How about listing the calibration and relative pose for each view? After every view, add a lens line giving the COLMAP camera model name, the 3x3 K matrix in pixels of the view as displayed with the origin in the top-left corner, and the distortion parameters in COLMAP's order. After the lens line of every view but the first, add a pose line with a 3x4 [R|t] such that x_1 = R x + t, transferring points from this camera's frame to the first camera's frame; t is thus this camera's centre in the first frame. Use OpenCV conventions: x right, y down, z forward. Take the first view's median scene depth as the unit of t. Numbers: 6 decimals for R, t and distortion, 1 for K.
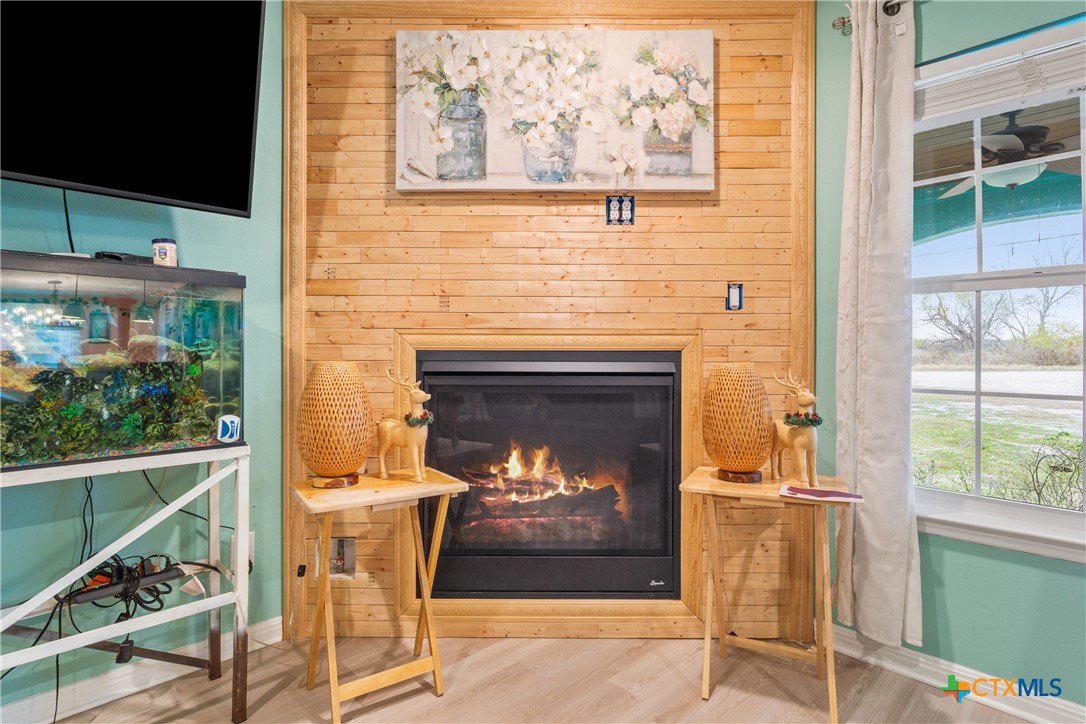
lens RADIAL K [[535.3, 0, 585.8], [0, 535.3, 344.7], [0, 0, 1]] dist [-0.012750, 0.004916]
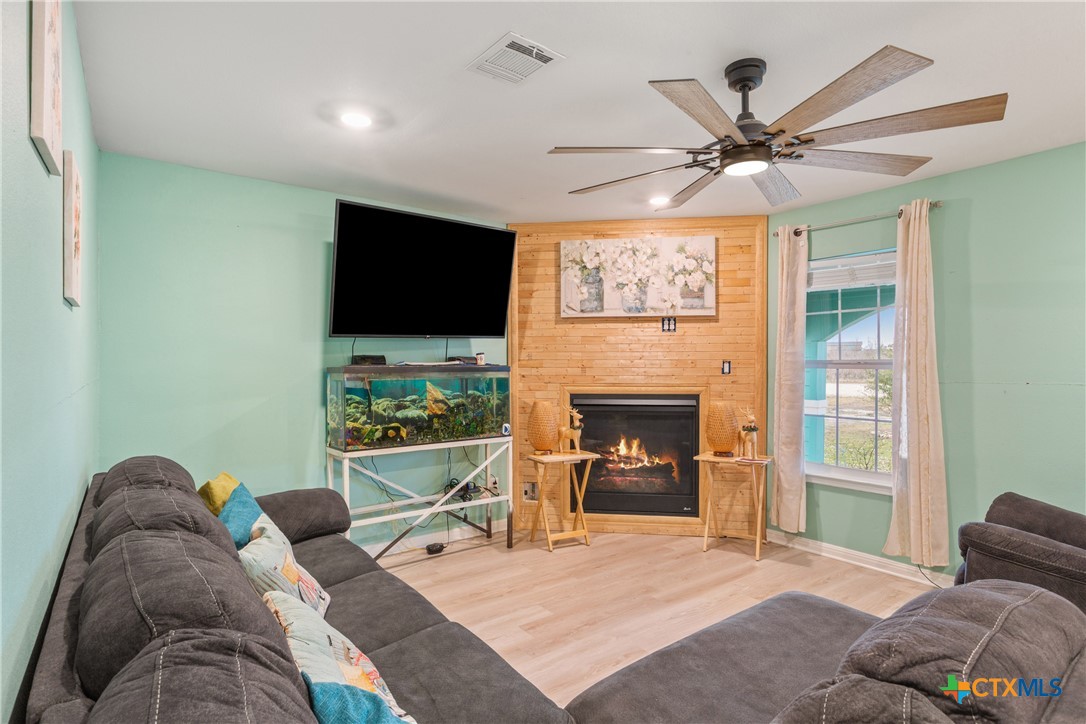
lens RADIAL K [[535.3, 0, 610.7], [0, 535.3, 361.6], [0, 0, 1]] dist [-0.012750, 0.004916]
pose [[0.995718, -0.000825, -0.092435, 0.032698], [0.001577, 0.999966, 0.008068, -0.131272], [0.092425, -0.008180, 0.995686, -1.060939]]
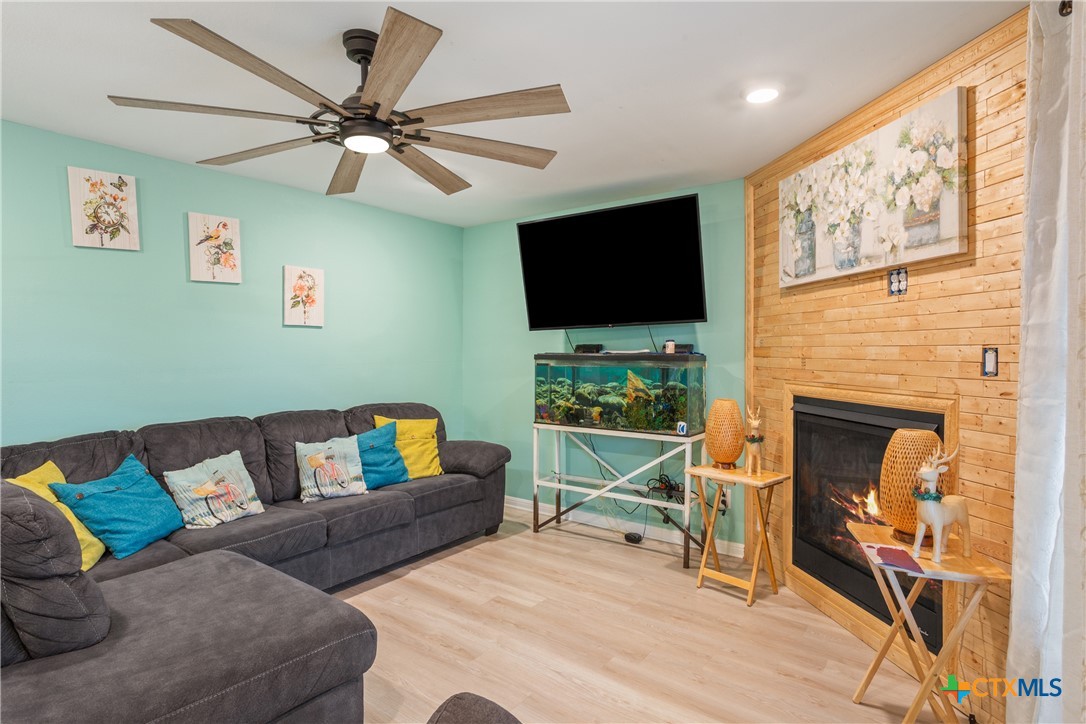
lens RADIAL K [[600.3, 0, 536.3], [0, 600.3, 353.0], [0, 0, 1]] dist [-0.011954, 0.004226]
pose [[0.125374, 0.004028, -0.992101, 1.227455], [0.013661, 0.999890, 0.005786, -0.124105], [0.992015, -0.014279, 0.125305, 0.099763]]
